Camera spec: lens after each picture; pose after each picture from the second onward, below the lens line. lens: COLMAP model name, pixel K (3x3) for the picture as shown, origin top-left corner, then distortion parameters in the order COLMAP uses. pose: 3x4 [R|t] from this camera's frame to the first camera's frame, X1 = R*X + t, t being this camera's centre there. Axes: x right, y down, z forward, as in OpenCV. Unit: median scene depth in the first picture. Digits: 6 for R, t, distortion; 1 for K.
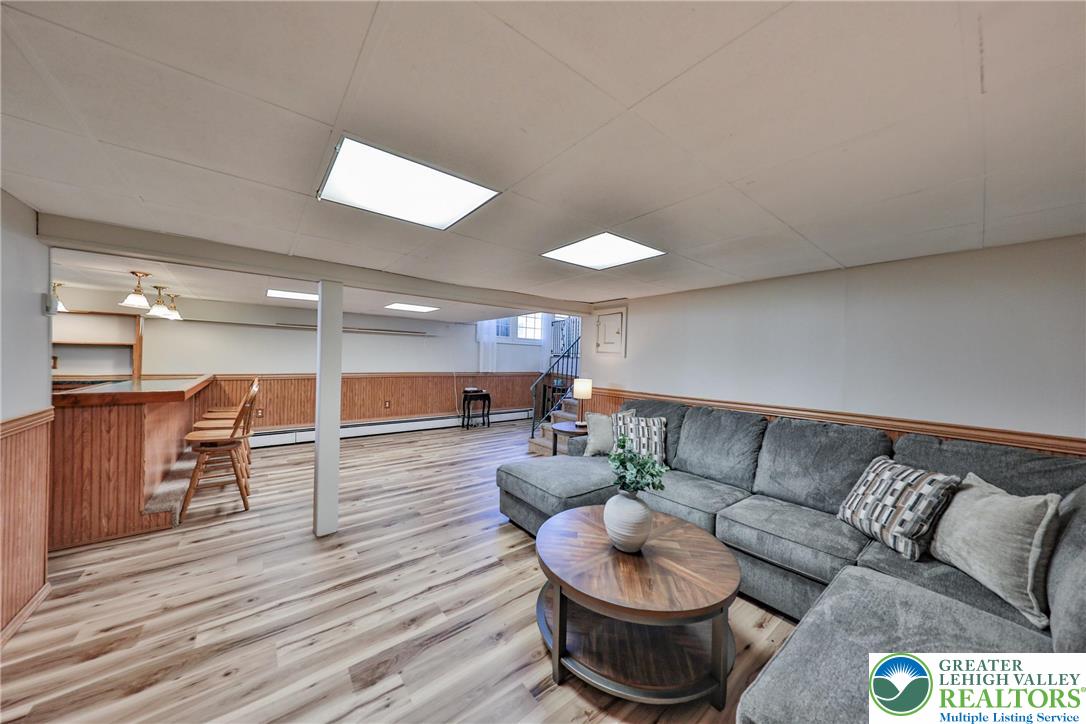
lens RADIAL K [[356.4, 0, 543.0], [0, 356.4, 362.0], [0, 0, 1]] dist [0.018122, -0.007157]
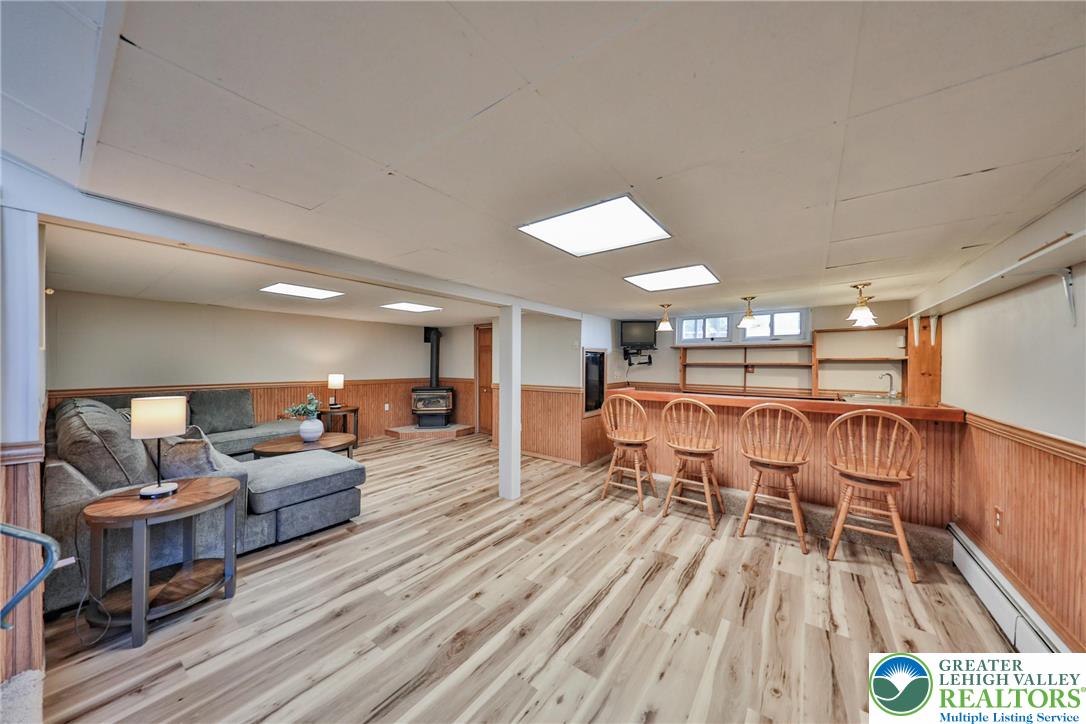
lens RADIAL K [[356.4, 0, 543.0], [0, 356.4, 362.0], [0, 0, 1]] dist [0.018122, -0.007157]
pose [[-0.965559, -0.028725, -0.258595, -0.322757], [-0.030175, 0.999543, 0.001638, -0.023284], [0.258430, 0.009385, -0.965985, 1.975635]]
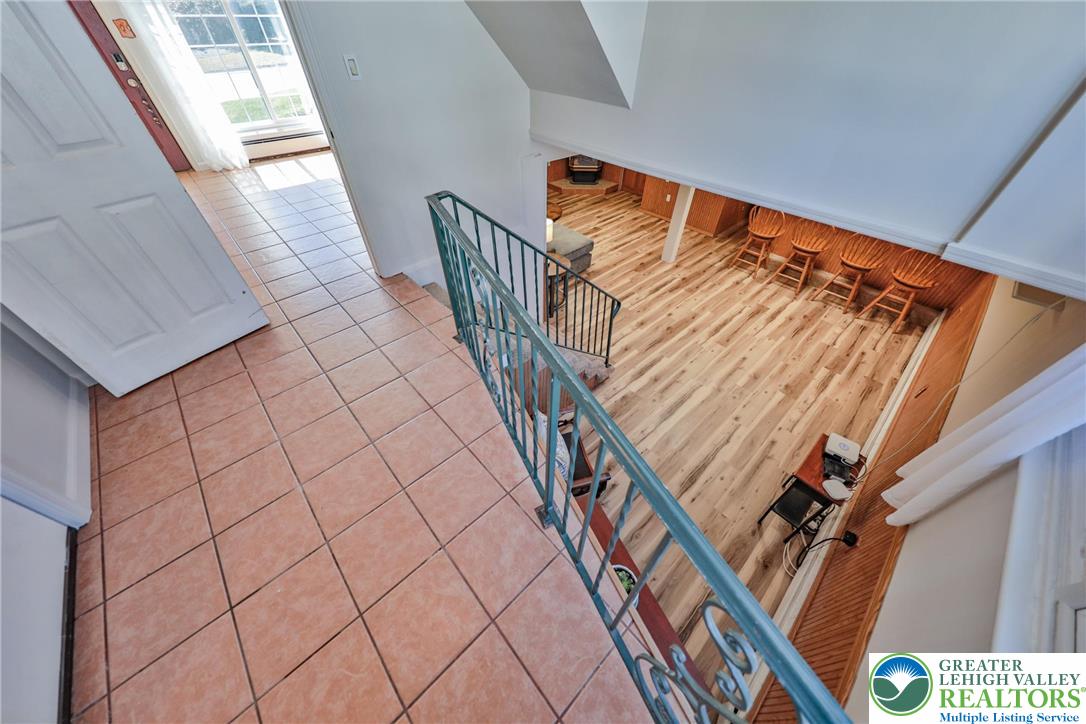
lens RADIAL K [[356.4, 0, 543.0], [0, 356.4, 362.0], [0, 0, 1]] dist [0.018122, -0.007157]
pose [[-0.997563, 0.024406, -0.065360, 0.237354], [-0.028134, 0.716560, 0.696958, -0.470797], [0.063844, 0.697098, -0.714127, 2.478681]]
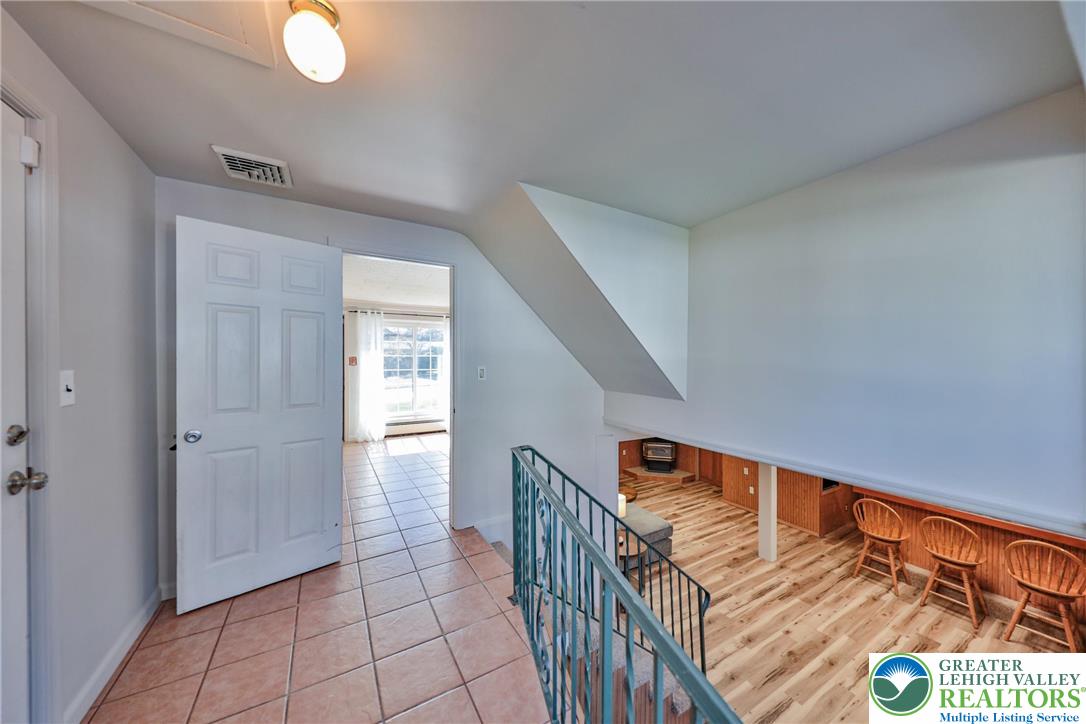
lens RADIAL K [[364.7, 0, 543.0], [0, 364.7, 362.0], [0, 0, 1]] dist [0.010939, -0.003312]
pose [[-0.988902, -0.025631, 0.146343, 0.221455], [-0.023782, 0.999614, 0.014371, -0.438399], [-0.146655, 0.010731, -0.989129, 2.559106]]
